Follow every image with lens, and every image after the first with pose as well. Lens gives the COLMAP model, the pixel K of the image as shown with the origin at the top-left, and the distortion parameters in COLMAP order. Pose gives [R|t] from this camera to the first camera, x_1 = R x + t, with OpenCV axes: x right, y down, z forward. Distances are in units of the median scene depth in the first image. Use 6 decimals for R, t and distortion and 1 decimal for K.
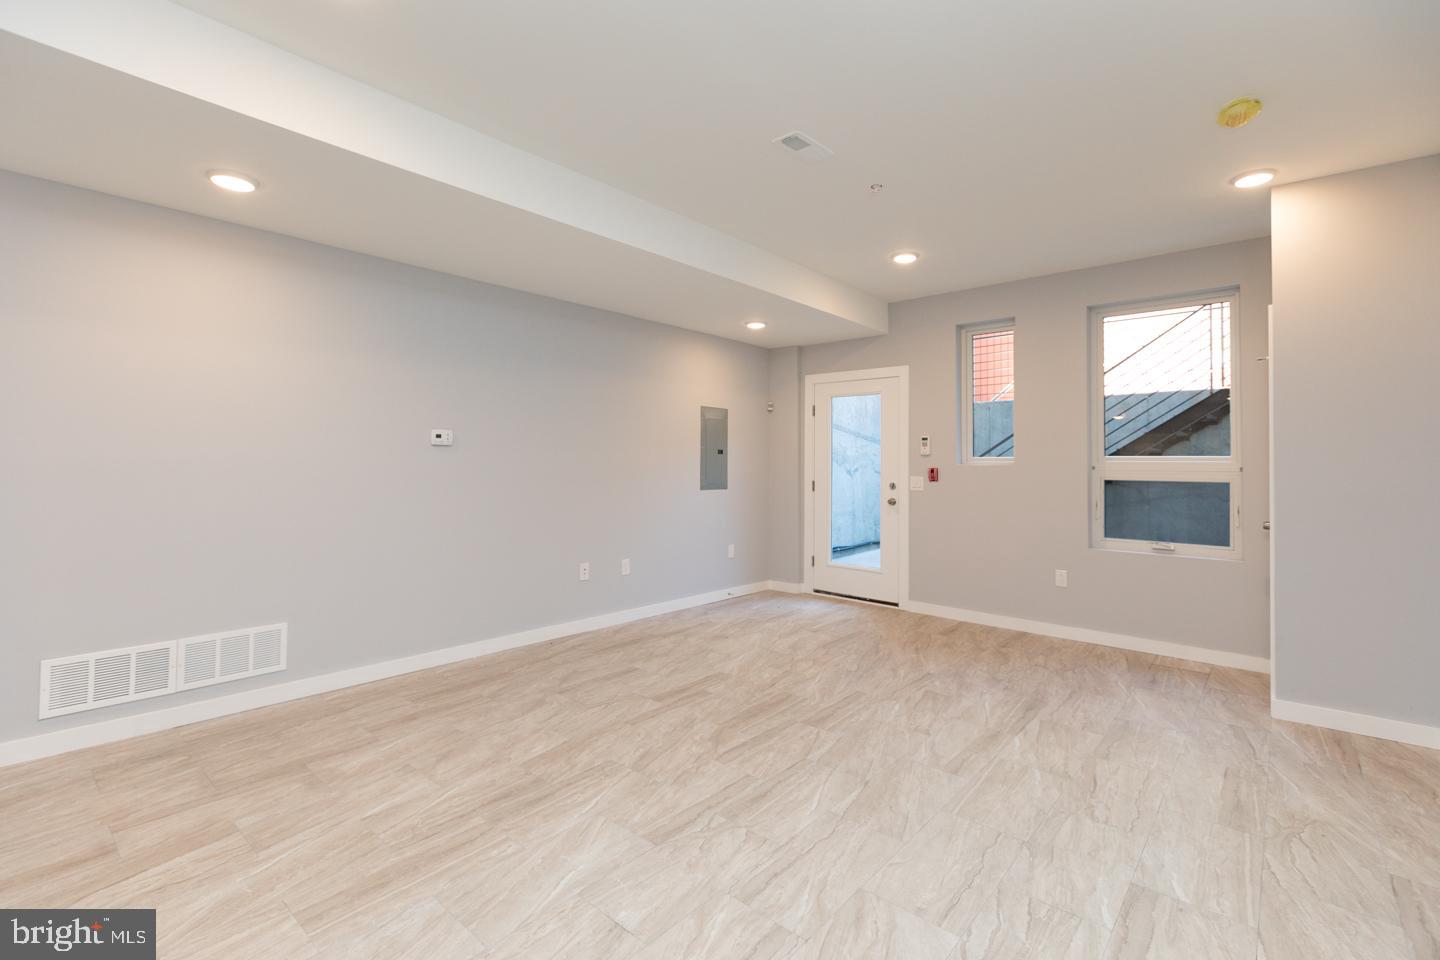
lens RADIAL K [[647.0, 0, 716.0], [0, 647.0, 448.4], [0, 0, 1]] dist [0.000411, -0.000291]
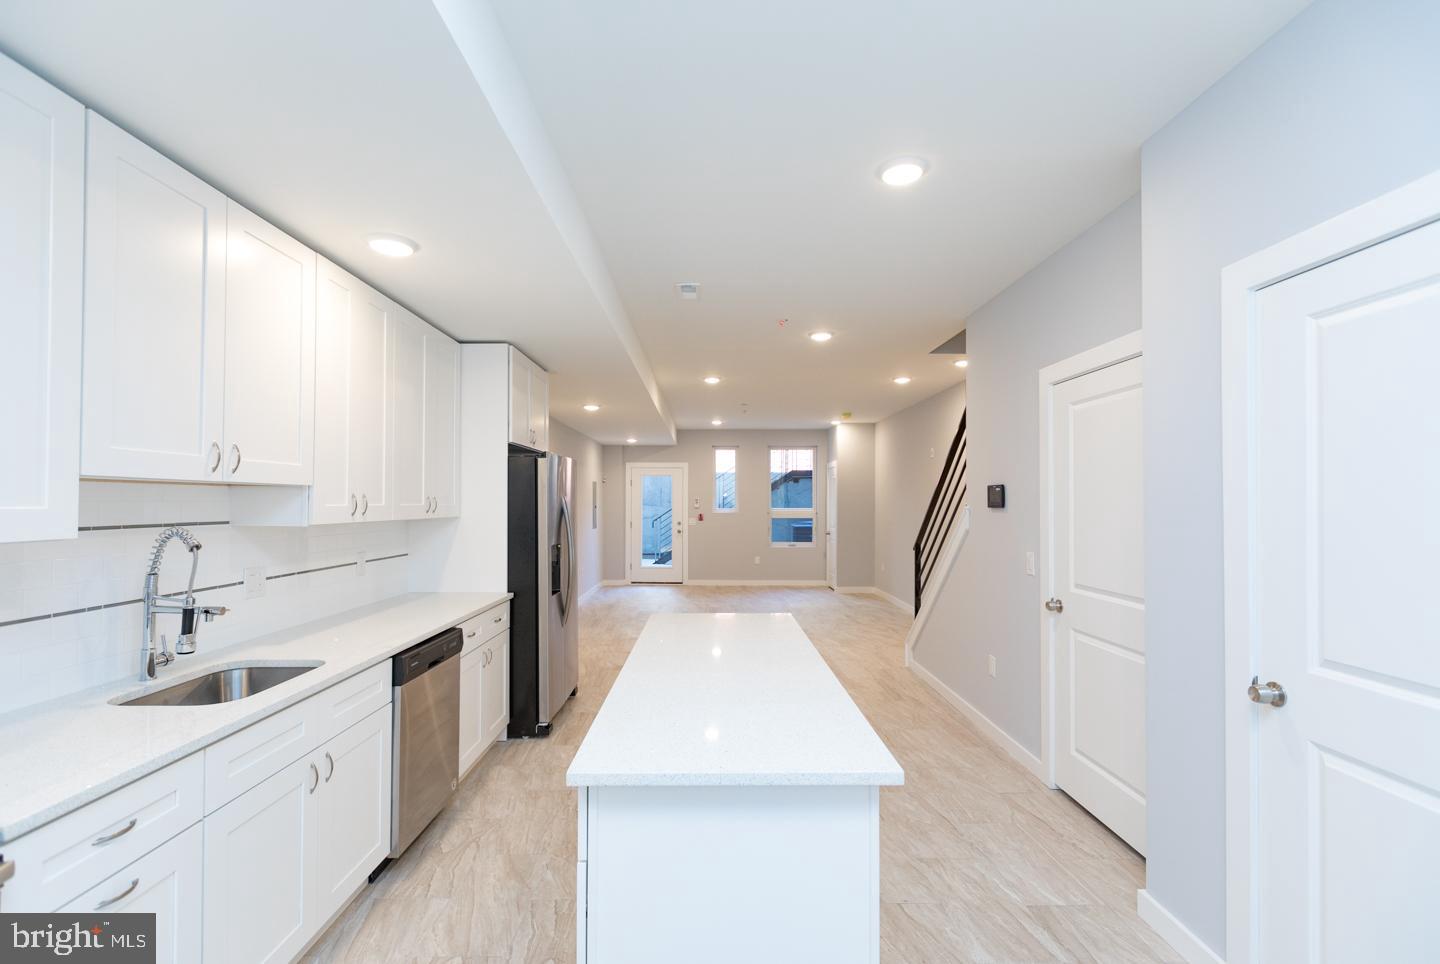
lens RADIAL K [[644.1, 0, 717.1], [0, 644.1, 497.1], [0, 0, 1]] dist [0.001478, -0.000066]
pose [[0.742314, -0.003388, 0.670043, -1.602147], [-0.011035, 0.999790, 0.017280, -0.095441], [-0.669961, -0.020222, 0.742121, -0.889445]]
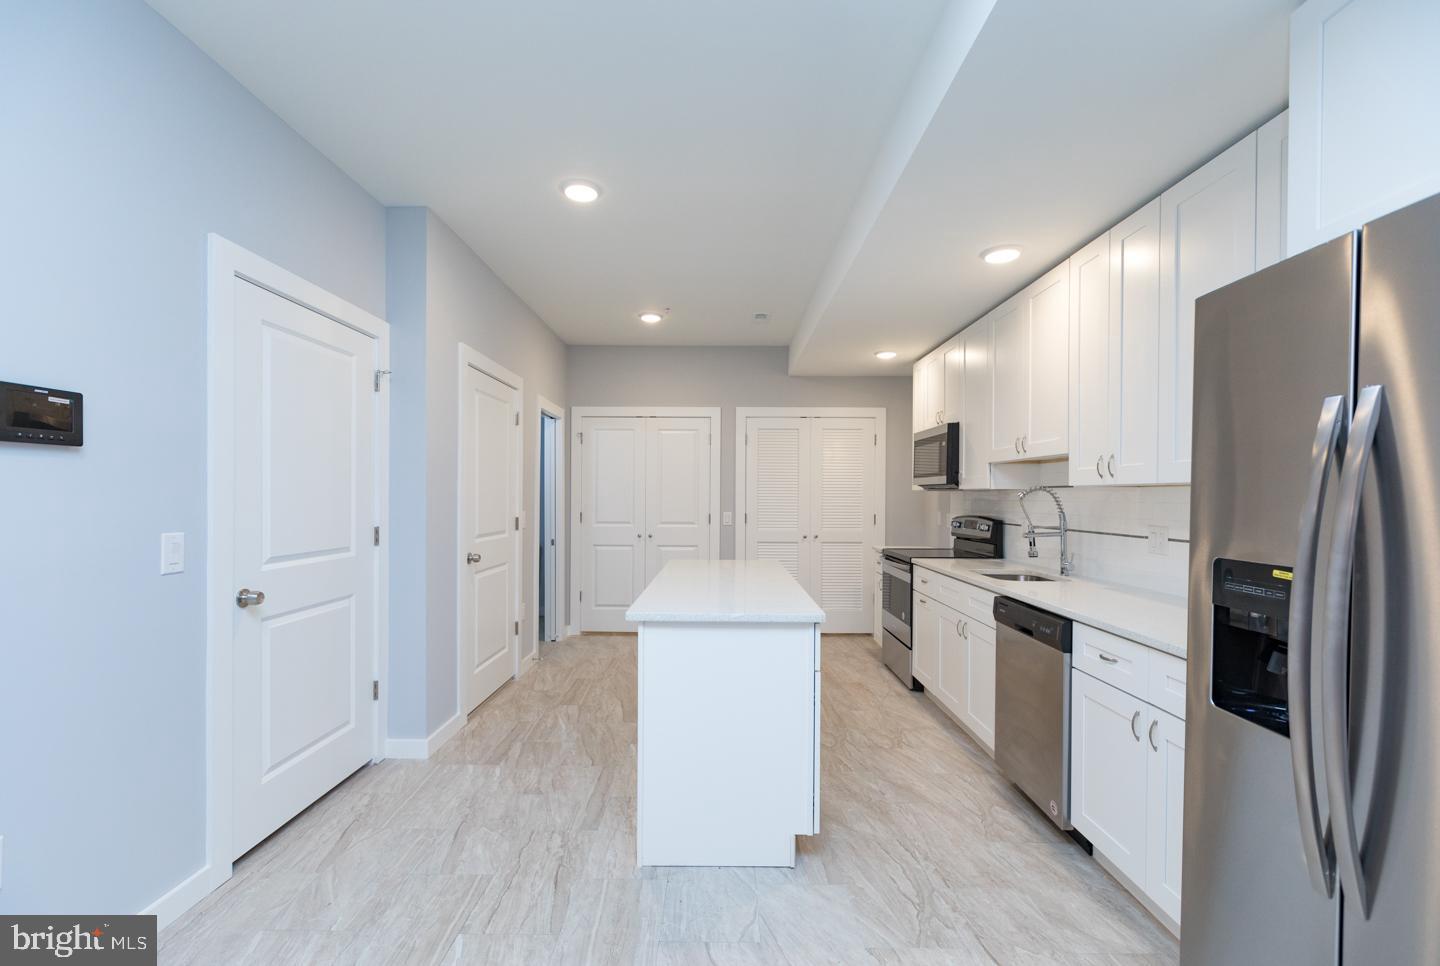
lens RADIAL K [[644.1, 0, 717.1], [0, 644.1, 498.1], [0, 0, 1]] dist [0.001478, -0.000066]
pose [[-0.753277, -0.012793, -0.657579, -0.536013], [0.001518, 0.999774, -0.021189, -0.013588], [0.657702, -0.016959, -0.753087, 0.282923]]
